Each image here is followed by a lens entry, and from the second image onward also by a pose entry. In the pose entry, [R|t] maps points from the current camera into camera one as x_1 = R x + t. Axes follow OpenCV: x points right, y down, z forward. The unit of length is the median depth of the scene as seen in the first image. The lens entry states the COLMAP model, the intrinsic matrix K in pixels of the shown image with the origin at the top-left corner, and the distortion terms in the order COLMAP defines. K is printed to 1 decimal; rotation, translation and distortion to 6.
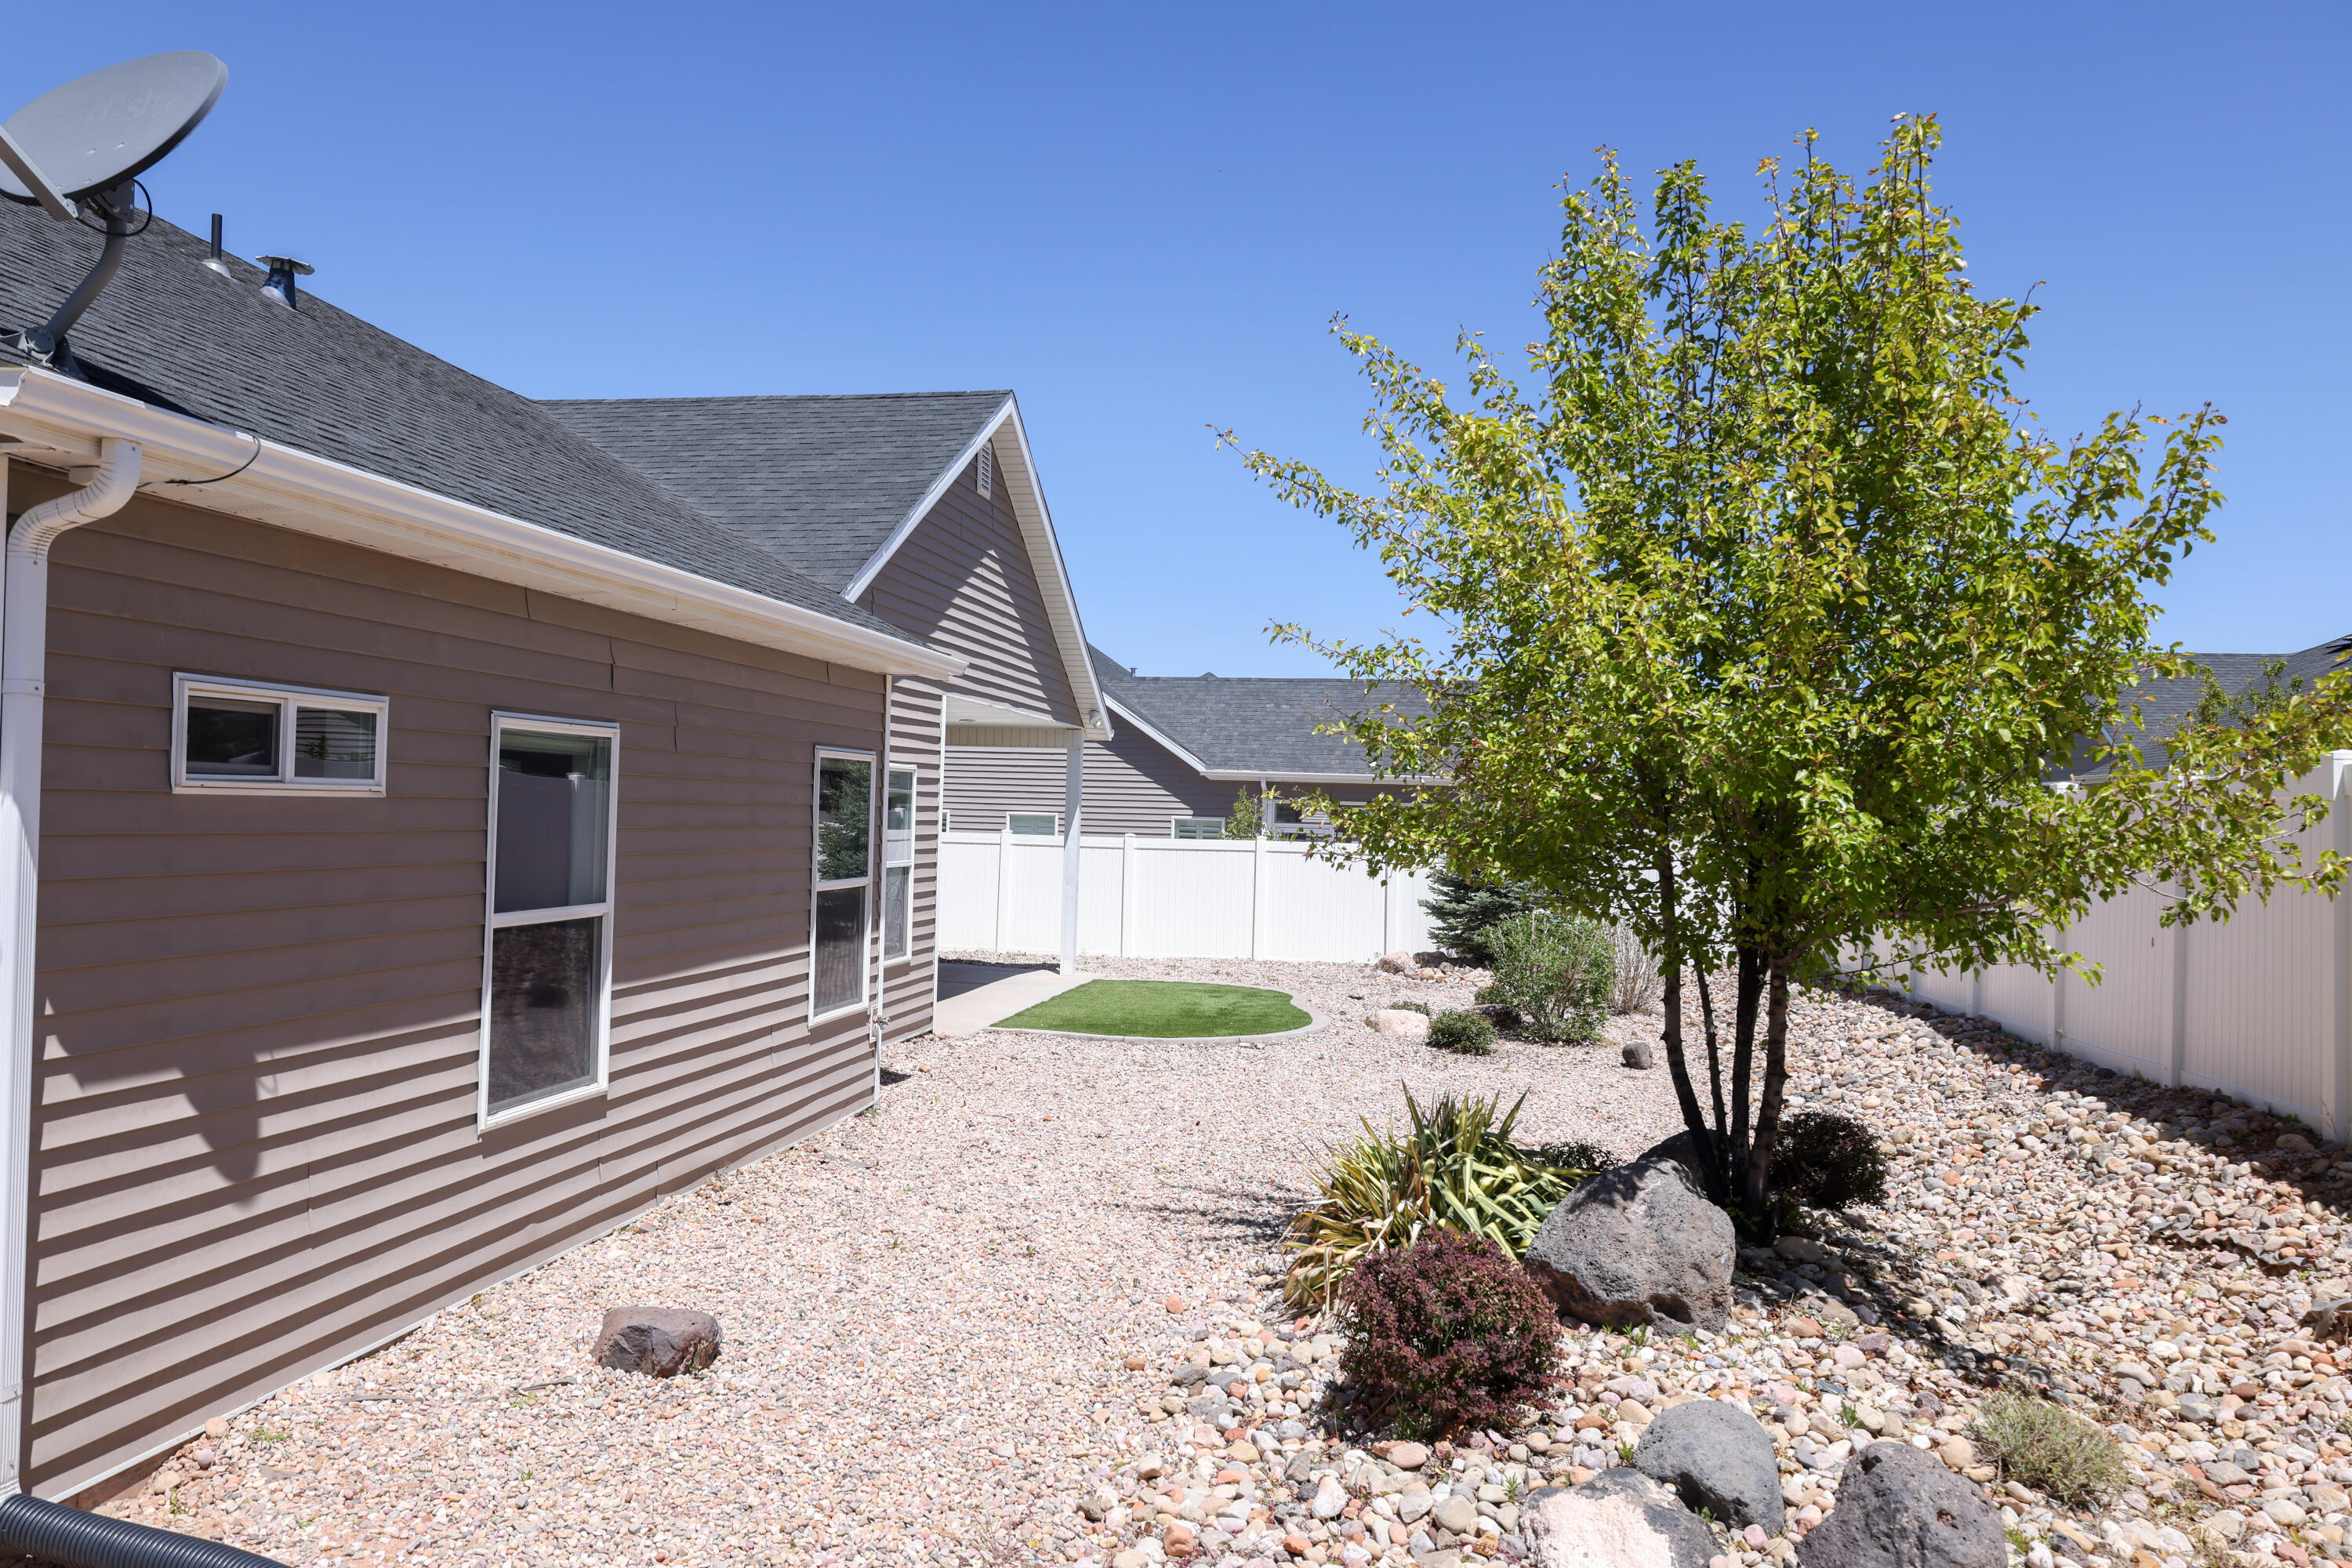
lens RADIAL K [[1689.1, 0, 1169.1], [0, 1689.1, 782.8], [0, 0, 1]] dist [-0.009113, 0.004006]
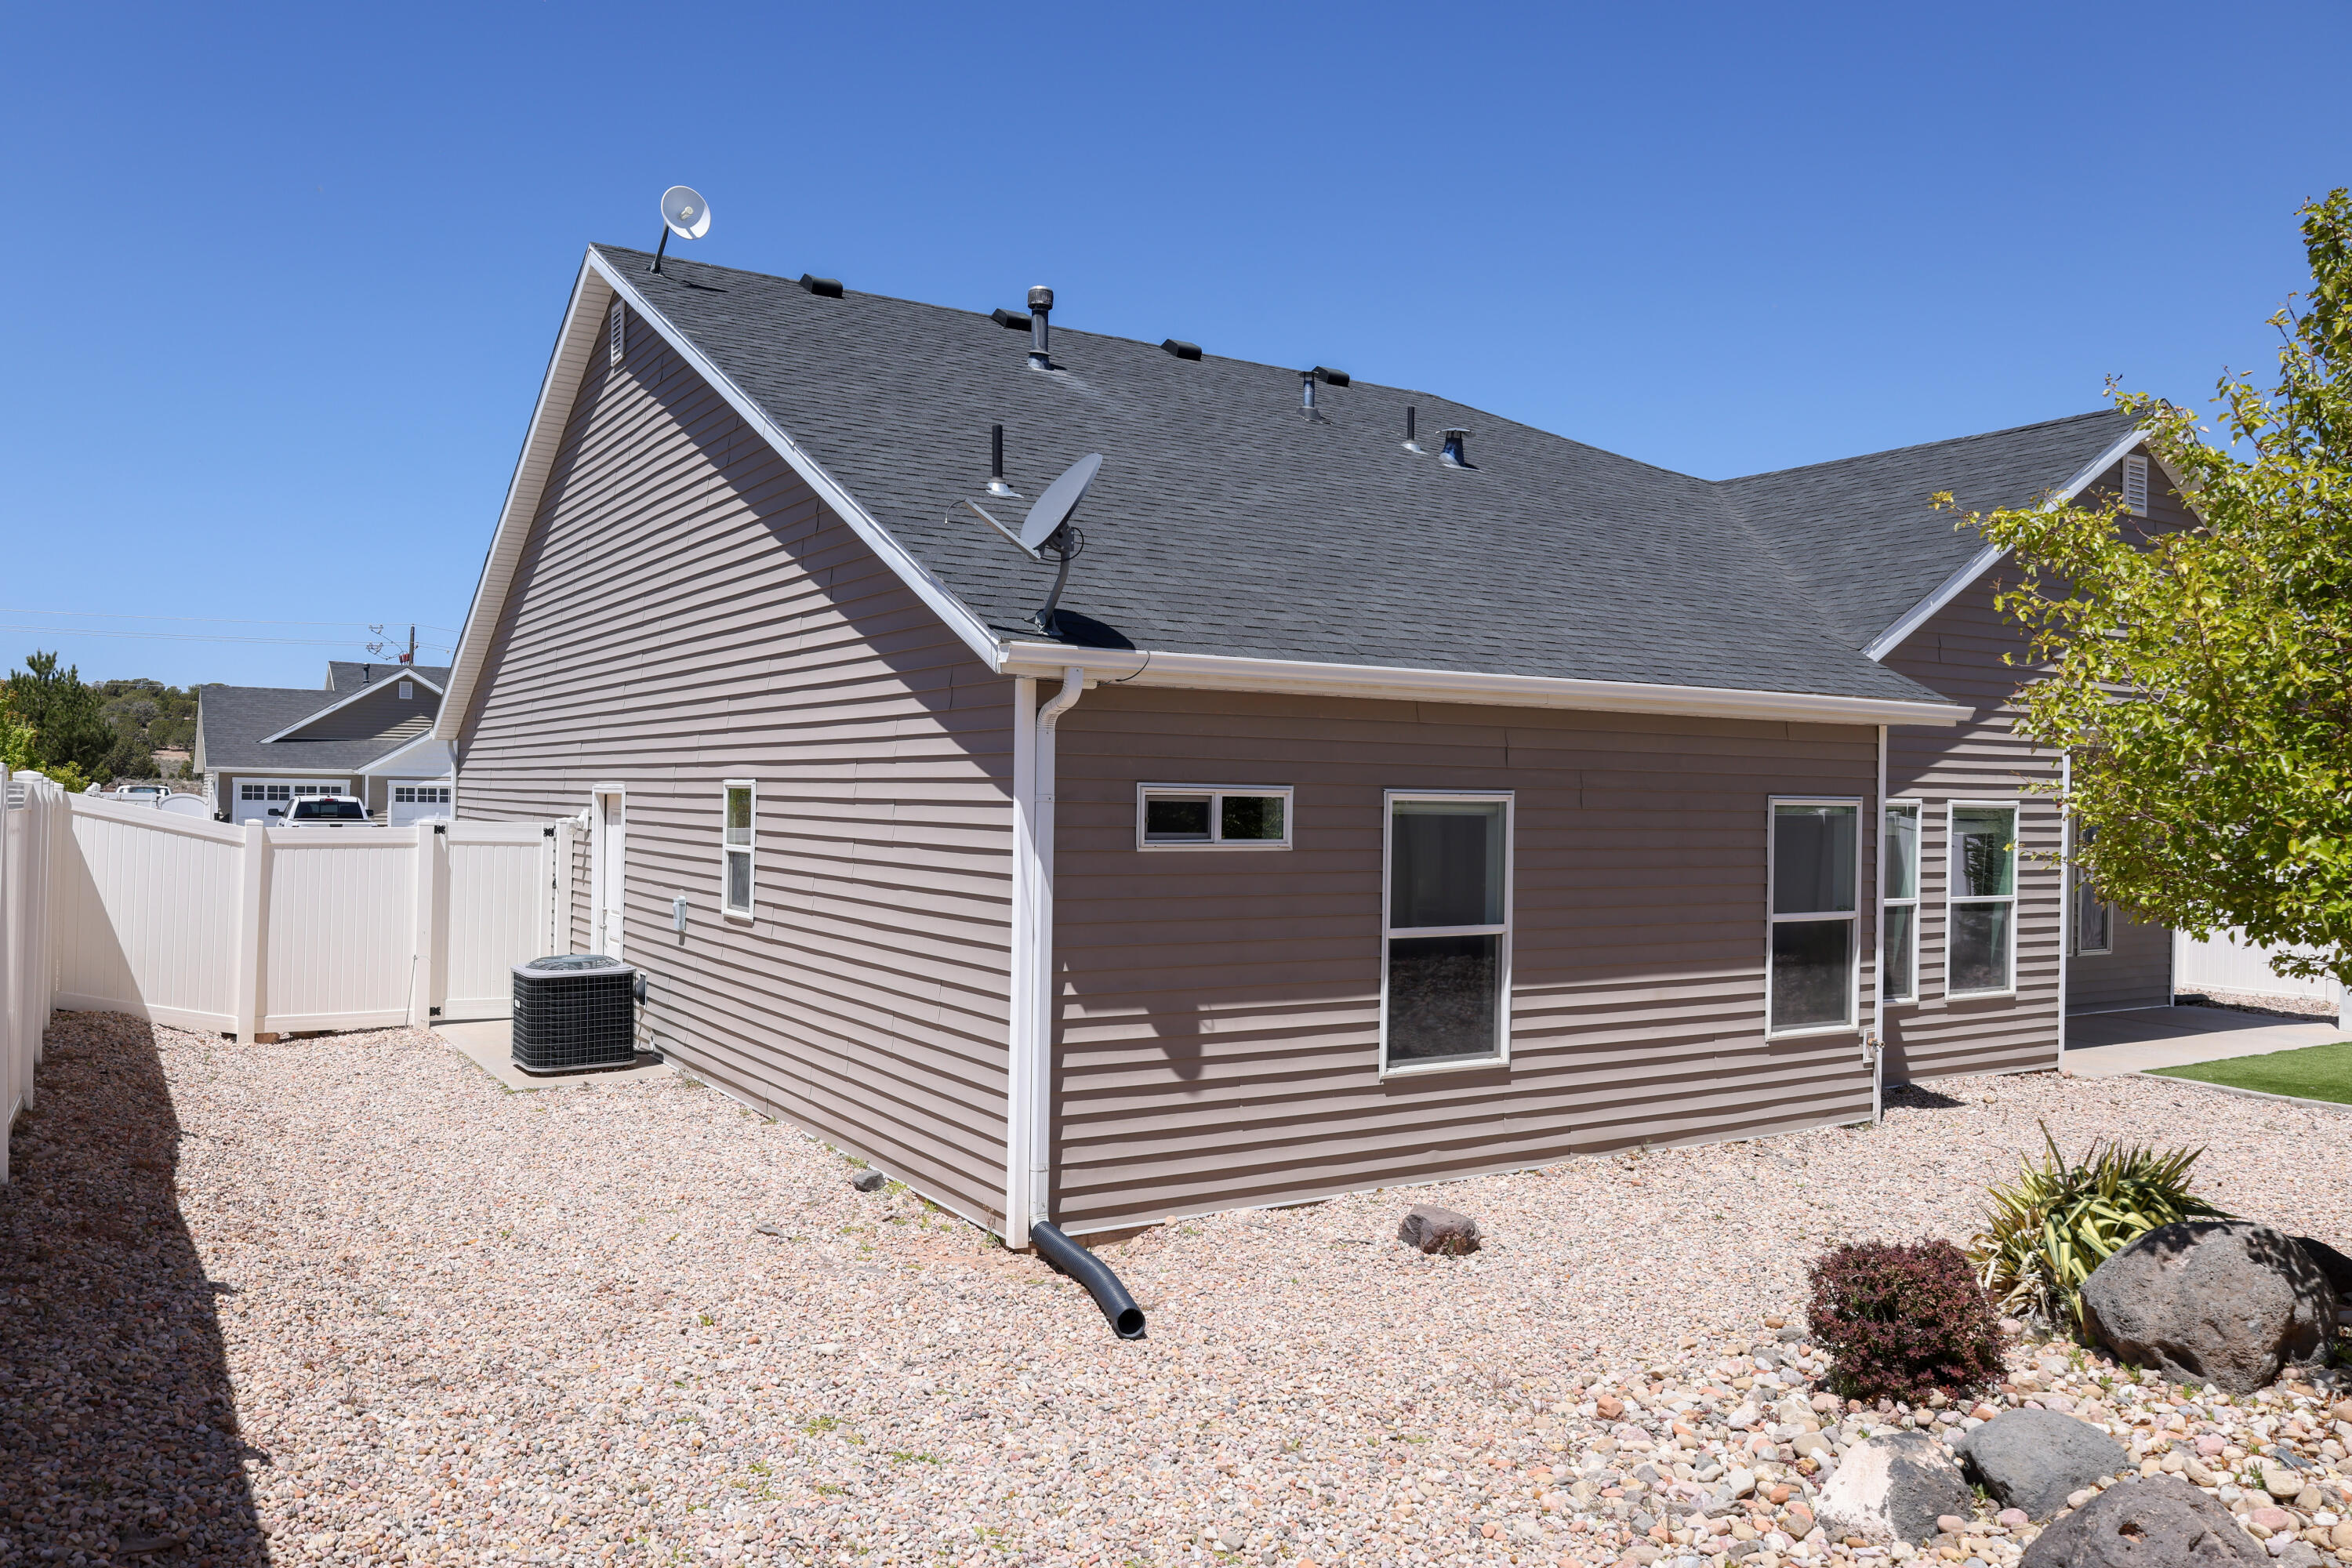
lens RADIAL K [[1689.1, 0, 1143.4], [0, 1689.1, 772.7], [0, 0, 1]] dist [-0.009113, 0.004006]
pose [[0.669883, -0.027207, -0.741968, 0.615458], [0.014868, 0.999620, -0.023231, -0.029526], [0.742318, 0.004531, 0.670033, -0.152654]]
